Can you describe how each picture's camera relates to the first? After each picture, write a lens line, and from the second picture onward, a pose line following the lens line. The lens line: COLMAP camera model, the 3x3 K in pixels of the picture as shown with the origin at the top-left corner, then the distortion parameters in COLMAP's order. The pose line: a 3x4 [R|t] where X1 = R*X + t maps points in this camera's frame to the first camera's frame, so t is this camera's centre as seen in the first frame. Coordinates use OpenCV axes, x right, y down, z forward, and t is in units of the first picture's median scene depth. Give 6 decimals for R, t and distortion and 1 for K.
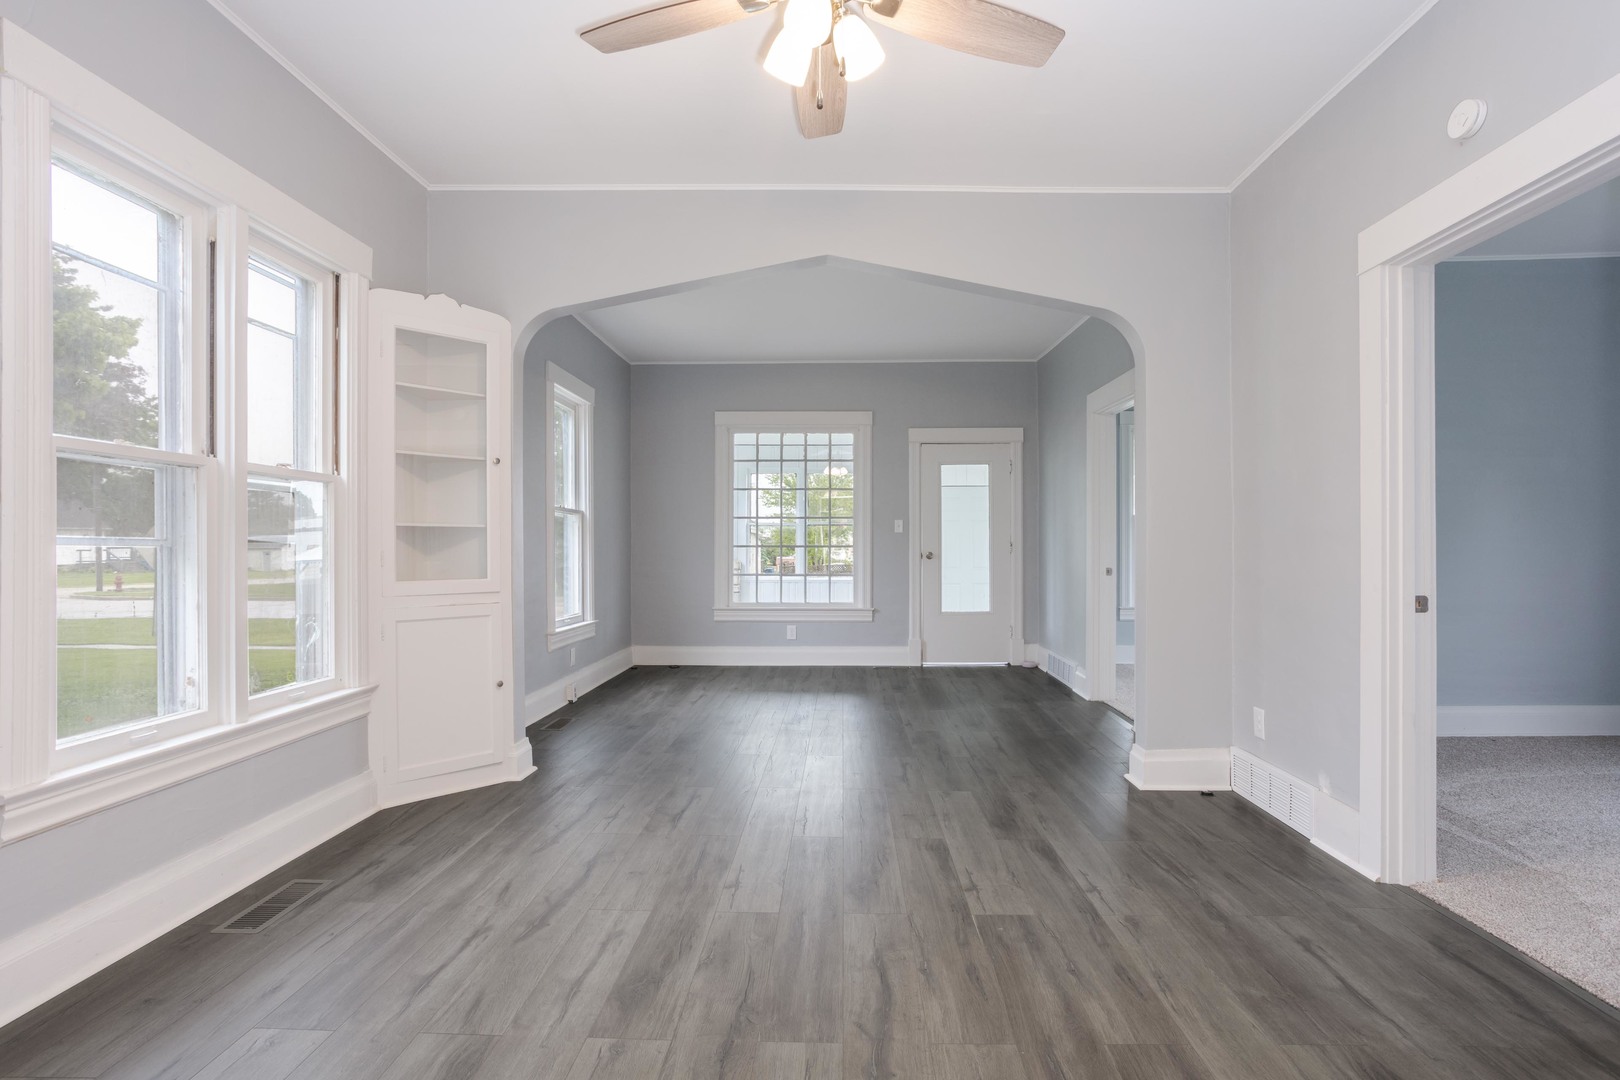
lens RADIAL K [[789.2, 0, 821.8], [0, 789.2, 546.0], [0, 0, 1]] dist [-0.022612, 0.002721]
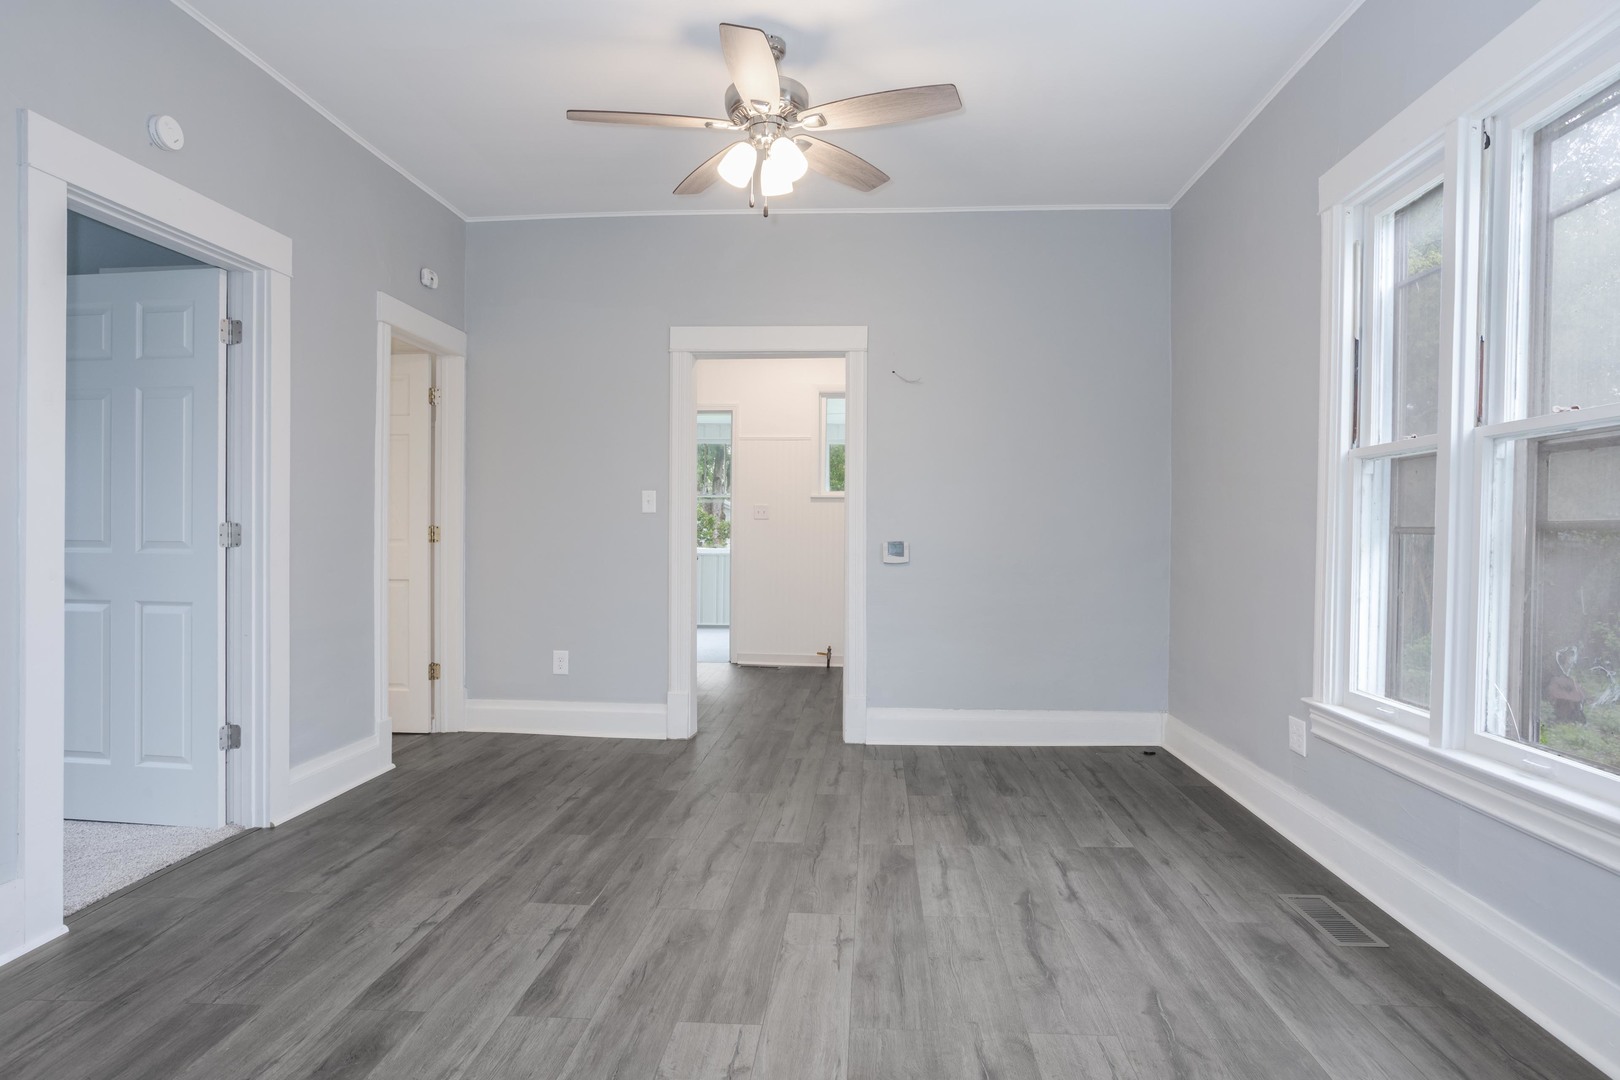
lens RADIAL K [[882.5, 0, 811.7], [0, 882.5, 533.6], [0, 0, 1]] dist [-0.026158, 0.007674]
pose [[-0.999103, -0.006735, 0.041807, -0.092176], [-0.006671, 0.999976, 0.001662, 0.002500], [-0.041817, 0.001382, -0.999124, 1.533316]]
